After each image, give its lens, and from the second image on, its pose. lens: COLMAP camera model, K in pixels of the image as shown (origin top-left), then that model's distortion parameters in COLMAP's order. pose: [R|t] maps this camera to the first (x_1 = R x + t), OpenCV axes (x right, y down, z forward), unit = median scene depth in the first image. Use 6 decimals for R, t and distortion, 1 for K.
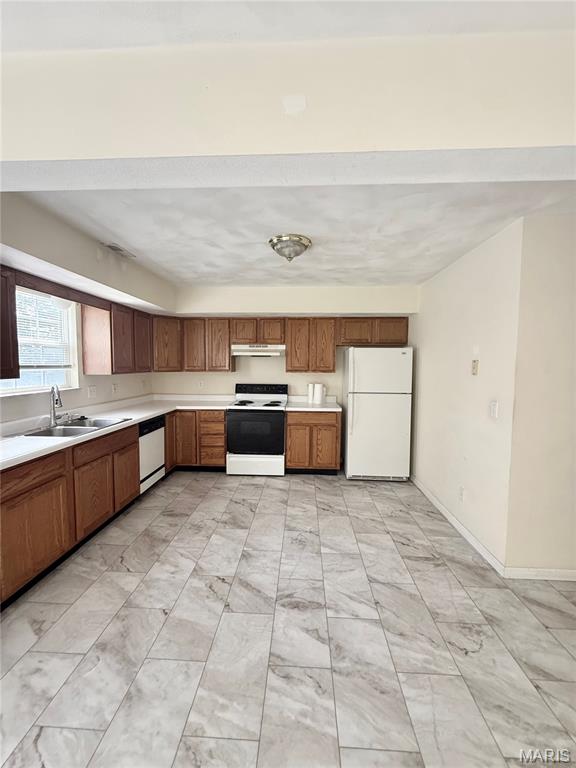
lens RADIAL K [[305.7, 0, 288.0], [0, 305.7, 384.0], [0, 0, 1]] dist [-0.001638, 0.000315]
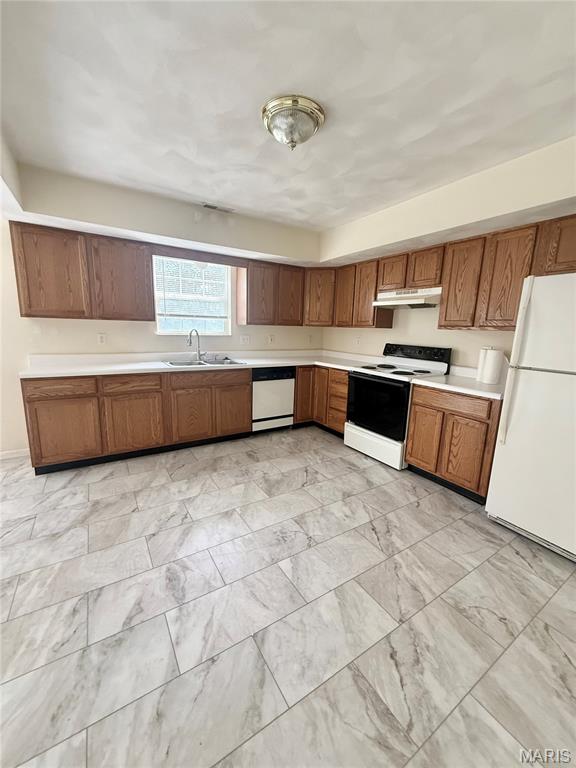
lens RADIAL K [[305.7, 0, 288.0], [0, 305.7, 384.0], [0, 0, 1]] dist [-0.001638, 0.000315]
pose [[0.575480, 0.160041, -0.802003, 0.490537], [-0.076646, 0.986903, 0.141941, 0.015206], [0.814216, -0.020213, 0.580210, 0.458599]]
